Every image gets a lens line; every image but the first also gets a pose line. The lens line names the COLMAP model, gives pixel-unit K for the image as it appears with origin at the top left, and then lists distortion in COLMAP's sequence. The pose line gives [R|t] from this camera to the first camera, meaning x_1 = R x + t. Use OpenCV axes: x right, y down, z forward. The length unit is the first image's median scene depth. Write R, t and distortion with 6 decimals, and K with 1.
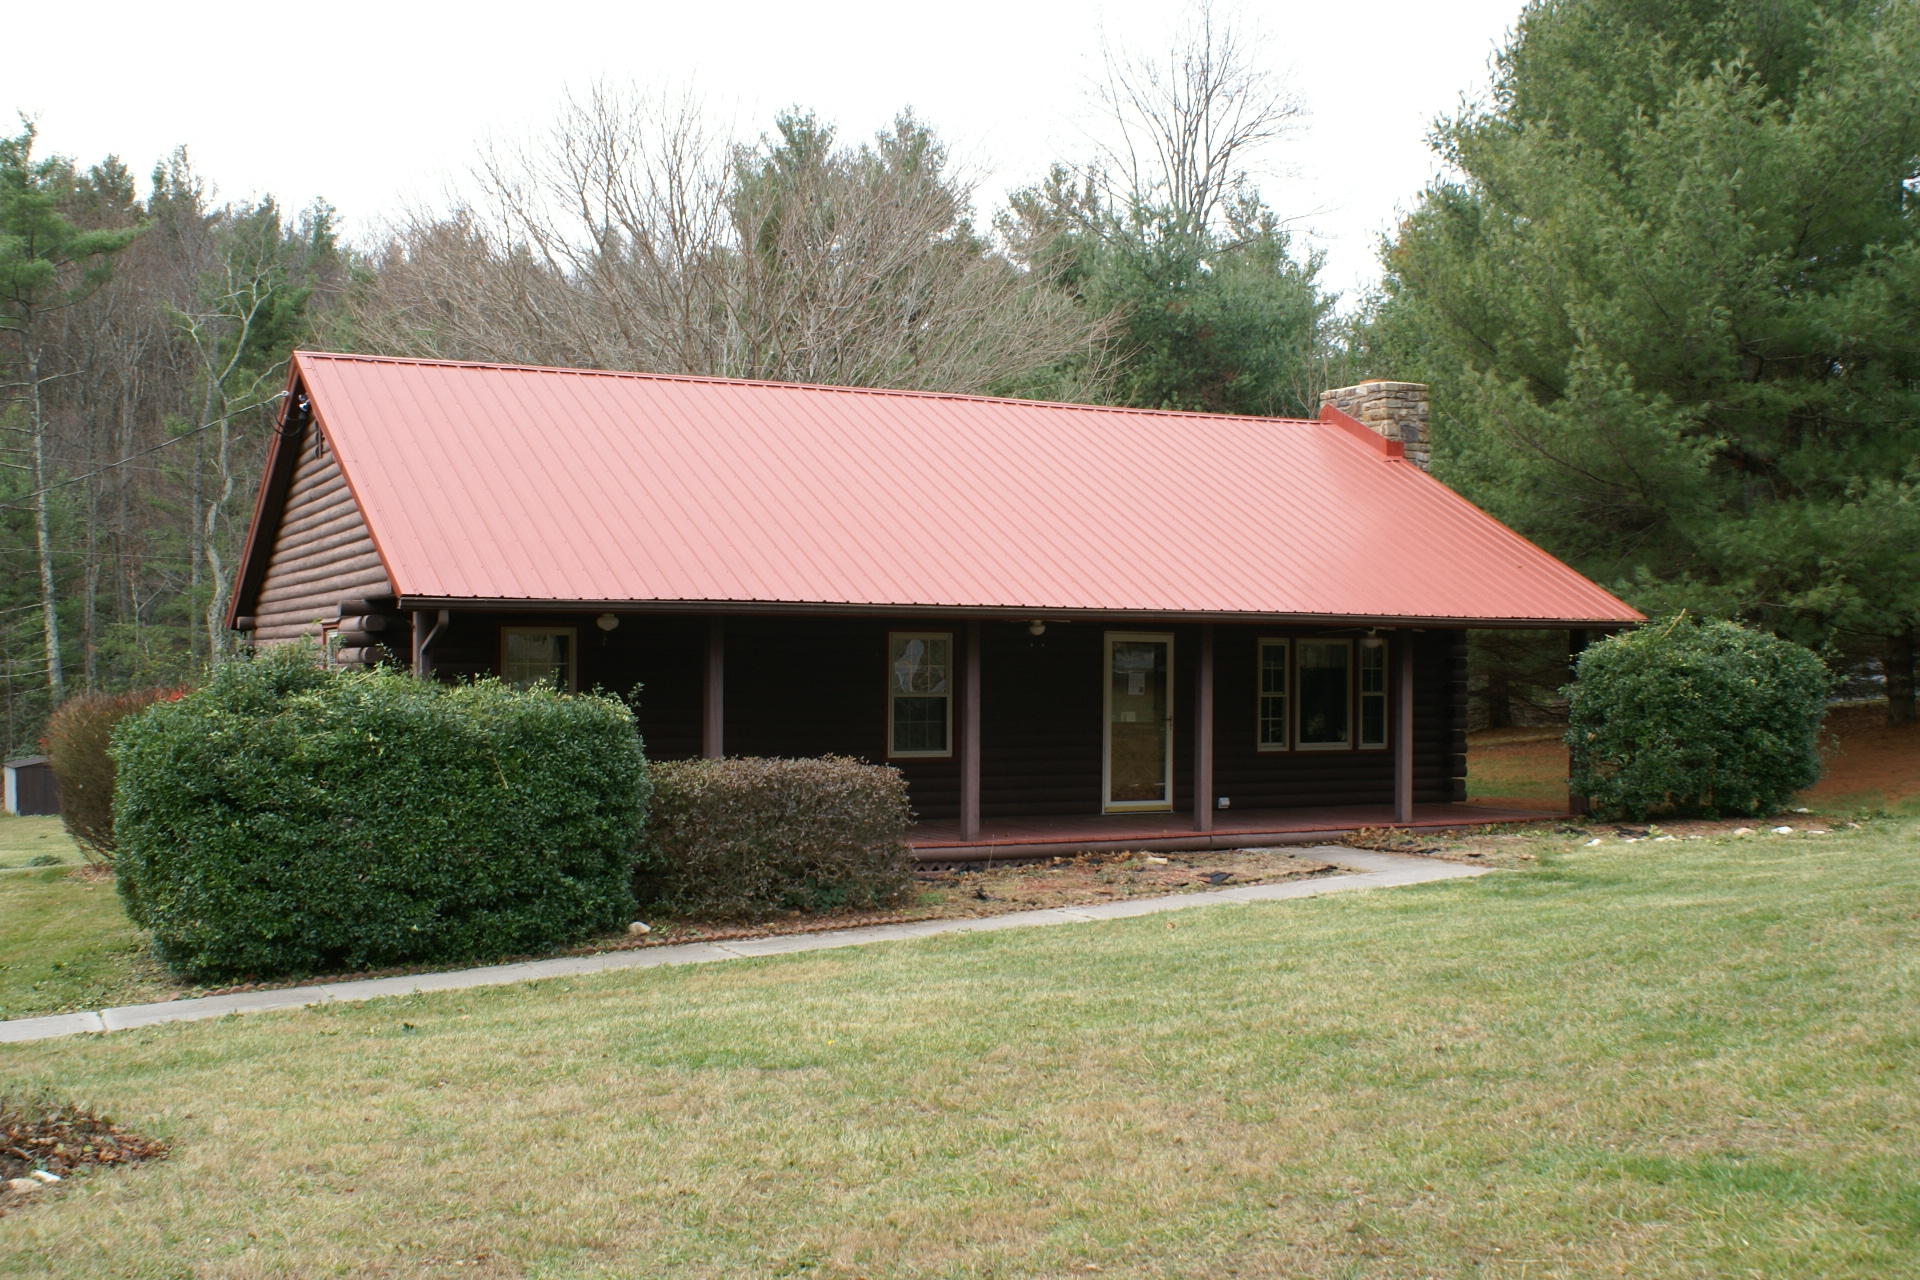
lens RADIAL K [[2007.6, 0, 962.1], [0, 2007.6, 641.9], [0, 0, 1]] dist [-0.091539, 0.000000]
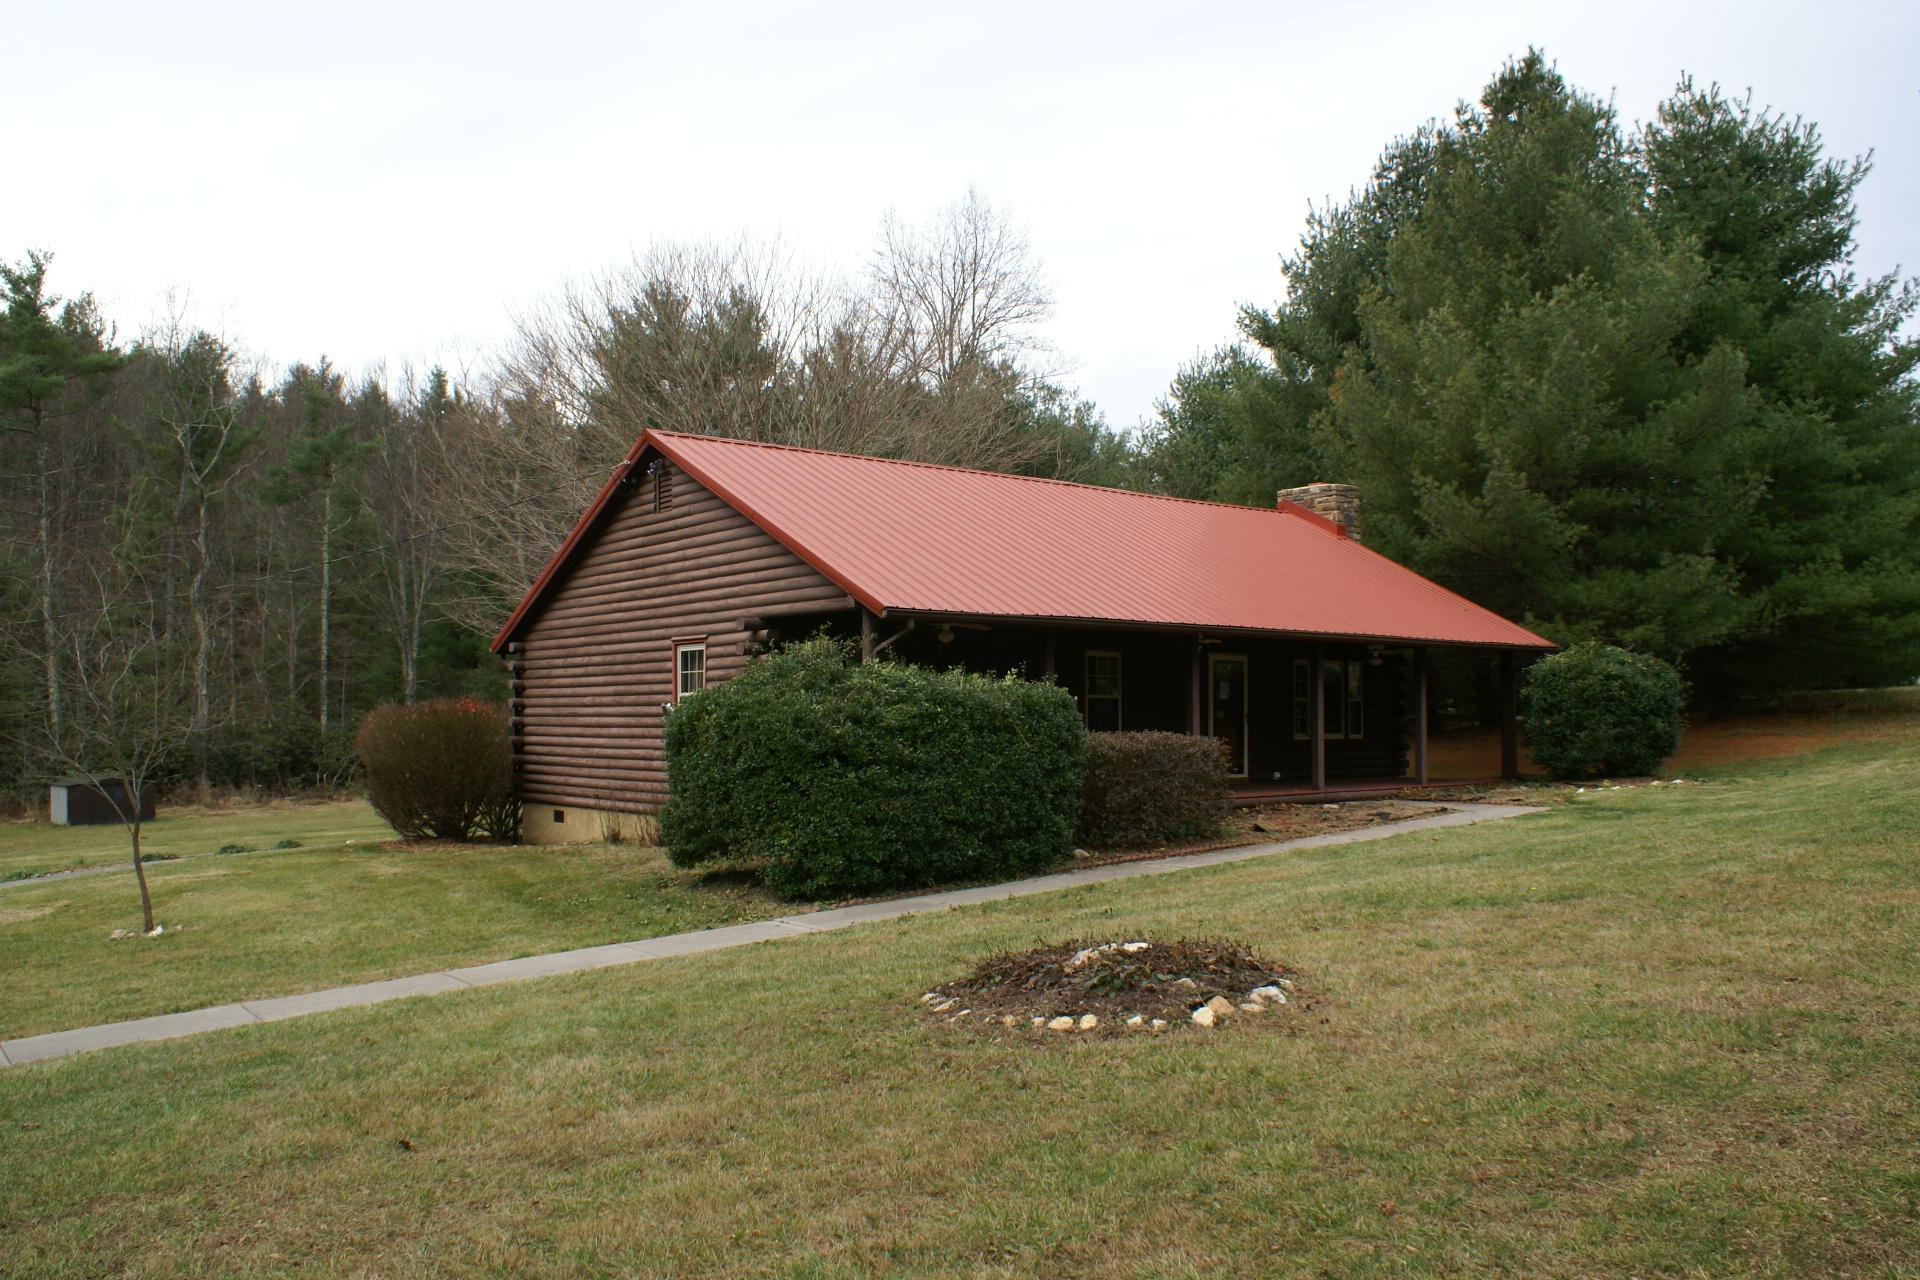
lens RADIAL K [[1512.6, 0, 958.6], [0, 1512.6, 645.8], [0, 0, 1]] dist [-0.140991, 0.101372]
pose [[0.979607, 0.004640, 0.200868, -0.329268], [0.002512, 0.999372, -0.035338, 0.028282], [-0.200906, 0.035122, 0.978981, 0.010078]]
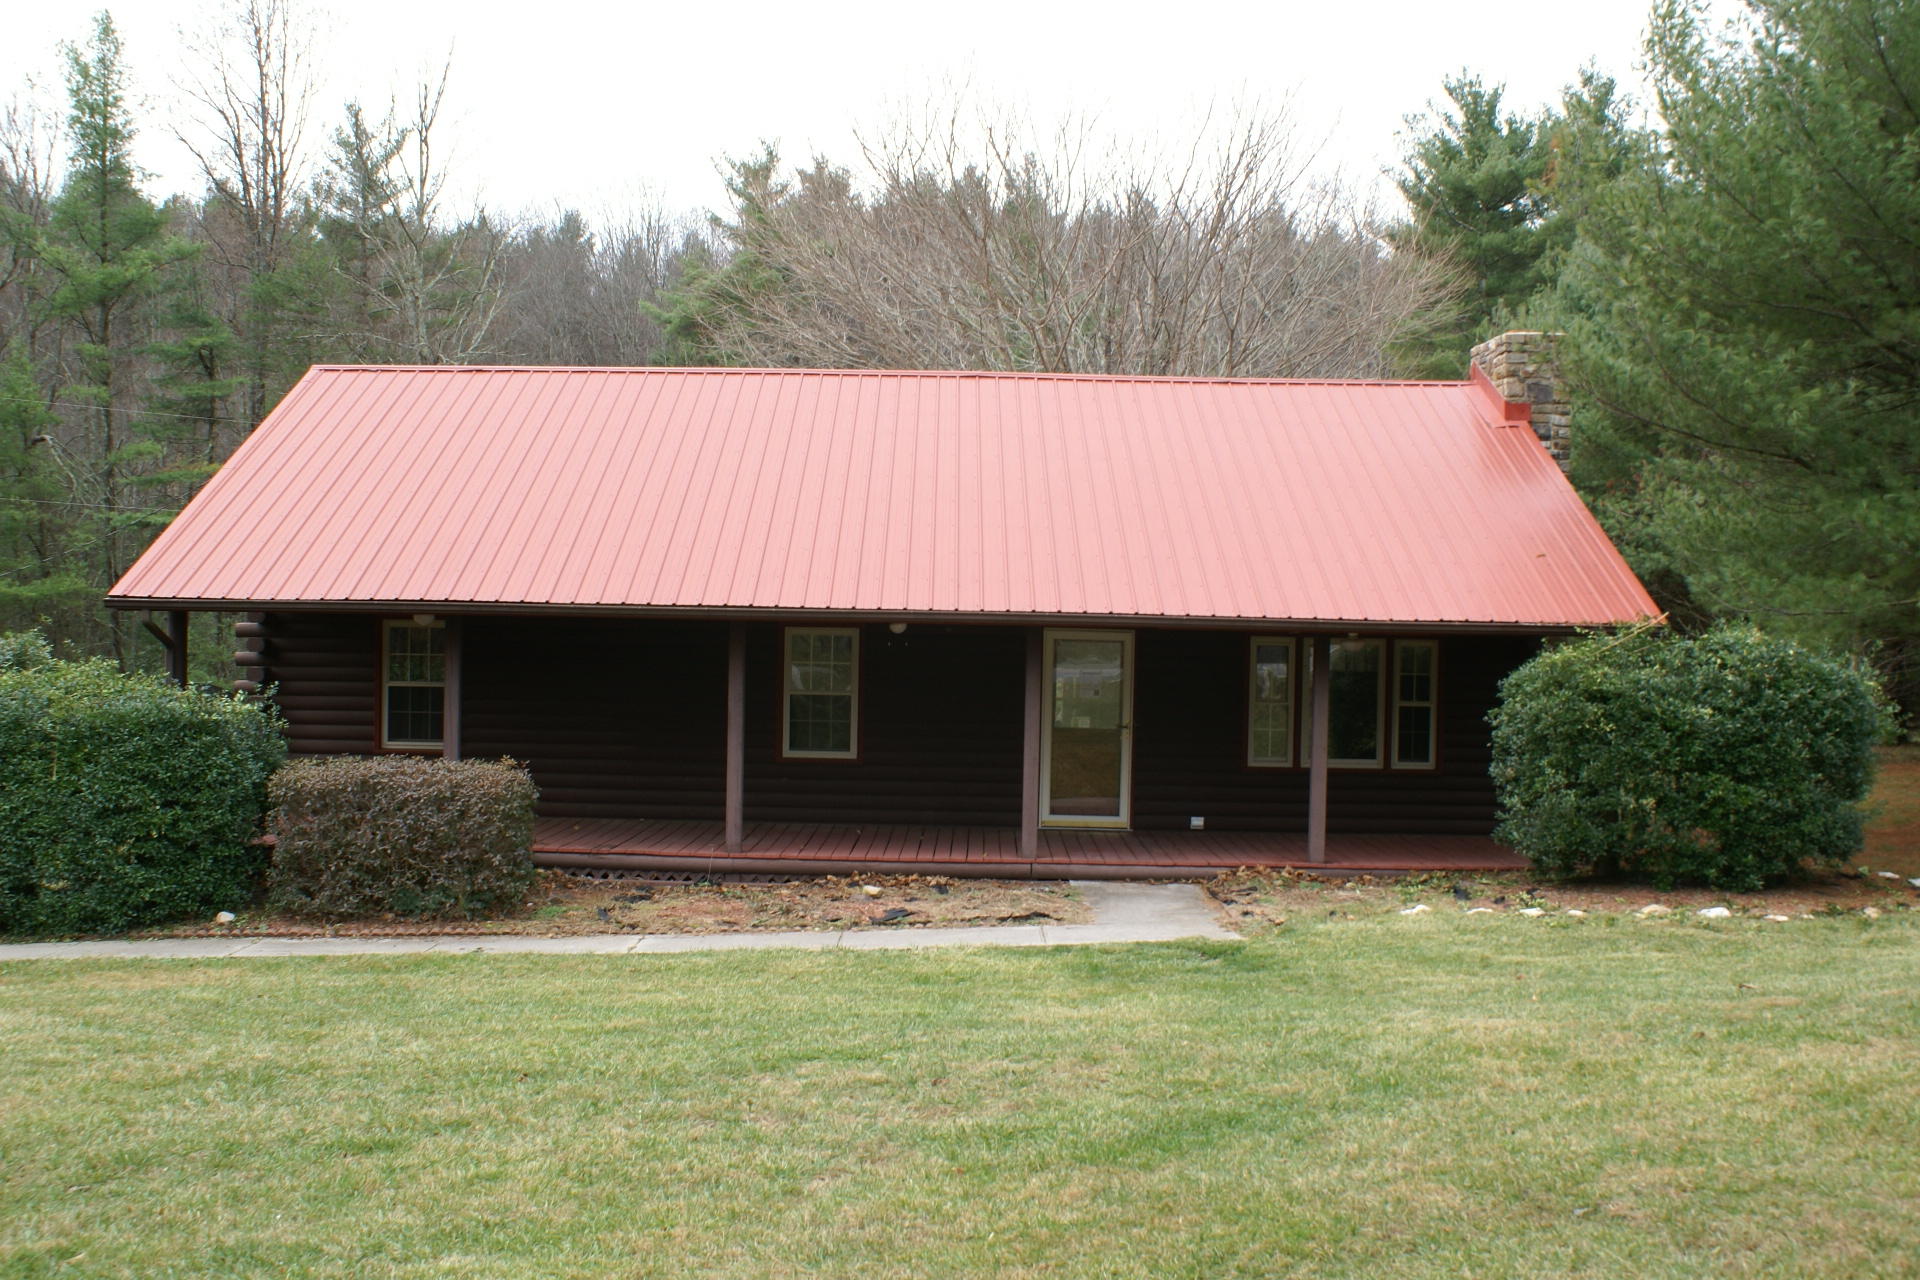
lens RADIAL K [[1894.2, 0, 953.7], [0, 1894.2, 624.5], [0, 0, 1]] dist [-0.076576, 0.000000]
pose [[0.885415, 0.013635, -0.464601, 0.463333], [-0.008169, 0.999872, 0.013775, -0.019841], [0.464729, -0.008402, 0.885413, 0.230831]]
